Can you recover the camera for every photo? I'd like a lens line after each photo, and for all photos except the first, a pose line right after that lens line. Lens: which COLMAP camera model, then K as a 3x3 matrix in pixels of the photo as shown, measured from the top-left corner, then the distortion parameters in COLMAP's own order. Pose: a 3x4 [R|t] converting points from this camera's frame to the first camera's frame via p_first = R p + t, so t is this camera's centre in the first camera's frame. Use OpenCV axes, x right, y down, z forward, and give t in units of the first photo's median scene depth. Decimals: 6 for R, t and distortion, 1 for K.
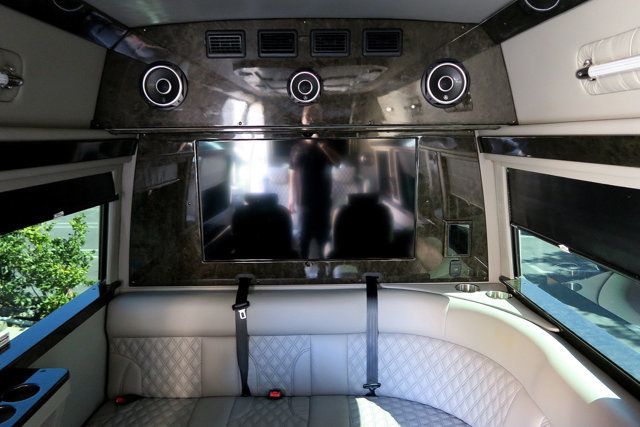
lens RADIAL K [[444.0, 0, 315.5], [0, 444.0, 215.5], [0, 0, 1]] dist [-0.017295, 0.005475]
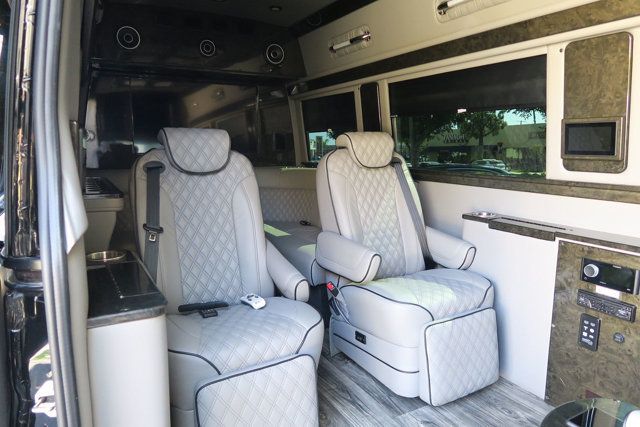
lens RADIAL K [[444.0, 0, 318.0], [0, 444.0, 213.8], [0, 0, 1]] dist [-0.017295, 0.005475]
pose [[0.880834, -0.052679, 0.470485, -0.470021], [0.067883, 0.997575, -0.015393, 0.426952], [-0.468533, 0.045497, 0.882274, -0.773682]]
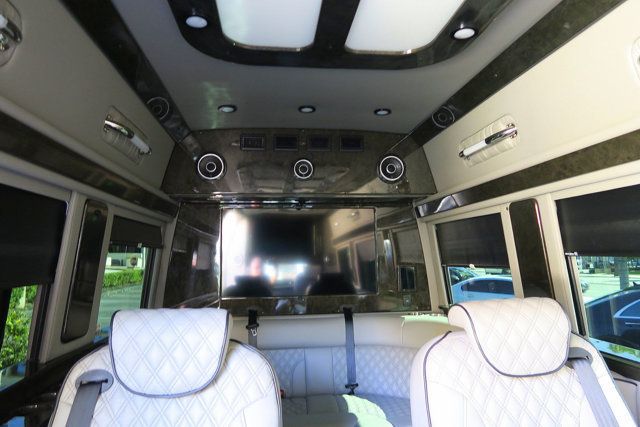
lens RADIAL K [[444.0, 0, 317.5], [0, 444.0, 213.2], [0, 0, 1]] dist [-0.017295, 0.005475]
pose [[0.994661, 0.008123, 0.102875, -0.114915], [0.020131, 0.962470, -0.270640, 0.244937], [-0.101212, 0.271266, 0.957168, -0.396361]]
